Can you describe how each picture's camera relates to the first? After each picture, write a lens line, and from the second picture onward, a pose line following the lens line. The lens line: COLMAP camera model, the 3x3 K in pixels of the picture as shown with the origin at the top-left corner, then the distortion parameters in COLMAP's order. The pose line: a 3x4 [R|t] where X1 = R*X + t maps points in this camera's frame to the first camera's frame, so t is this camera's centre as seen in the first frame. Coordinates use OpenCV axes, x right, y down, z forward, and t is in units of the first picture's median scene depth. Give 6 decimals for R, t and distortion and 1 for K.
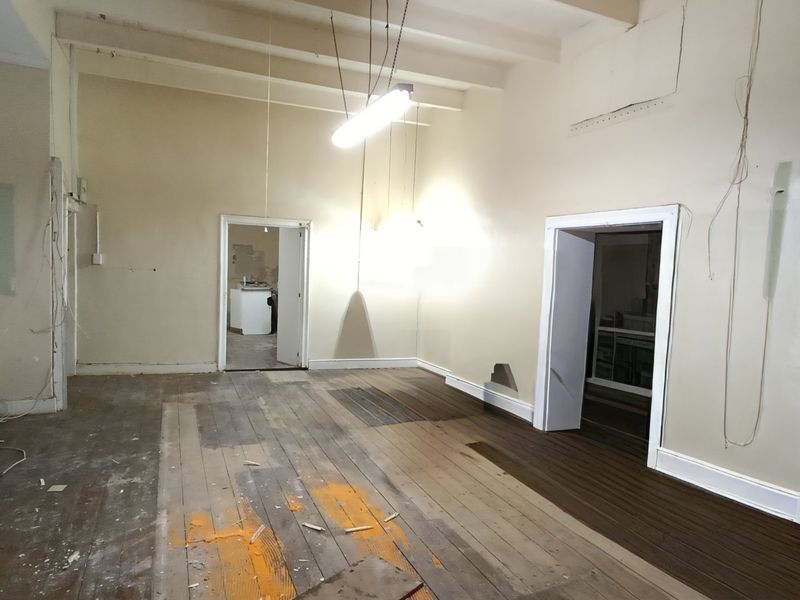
lens RADIAL K [[504.0, 0, 404.4], [0, 504.0, 295.2], [0, 0, 1]] dist [-0.002292, 0.000883]
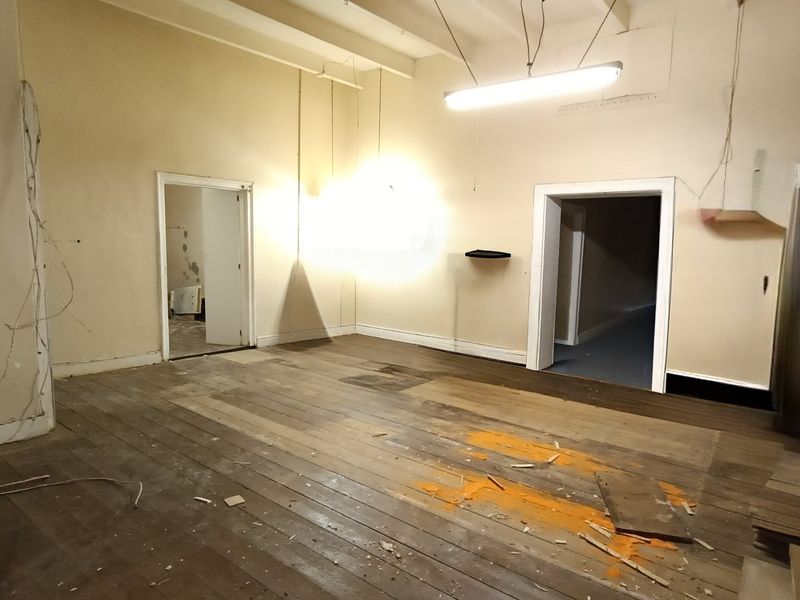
lens RADIAL K [[504.0, 0, 404.4], [0, 504.0, 295.2], [0, 0, 1]] dist [-0.002292, 0.000883]
pose [[0.884434, -0.074180, 0.460733, -0.625780], [0.047352, 0.996455, 0.069536, 0.003619], [-0.464257, -0.039683, 0.884811, 0.121416]]
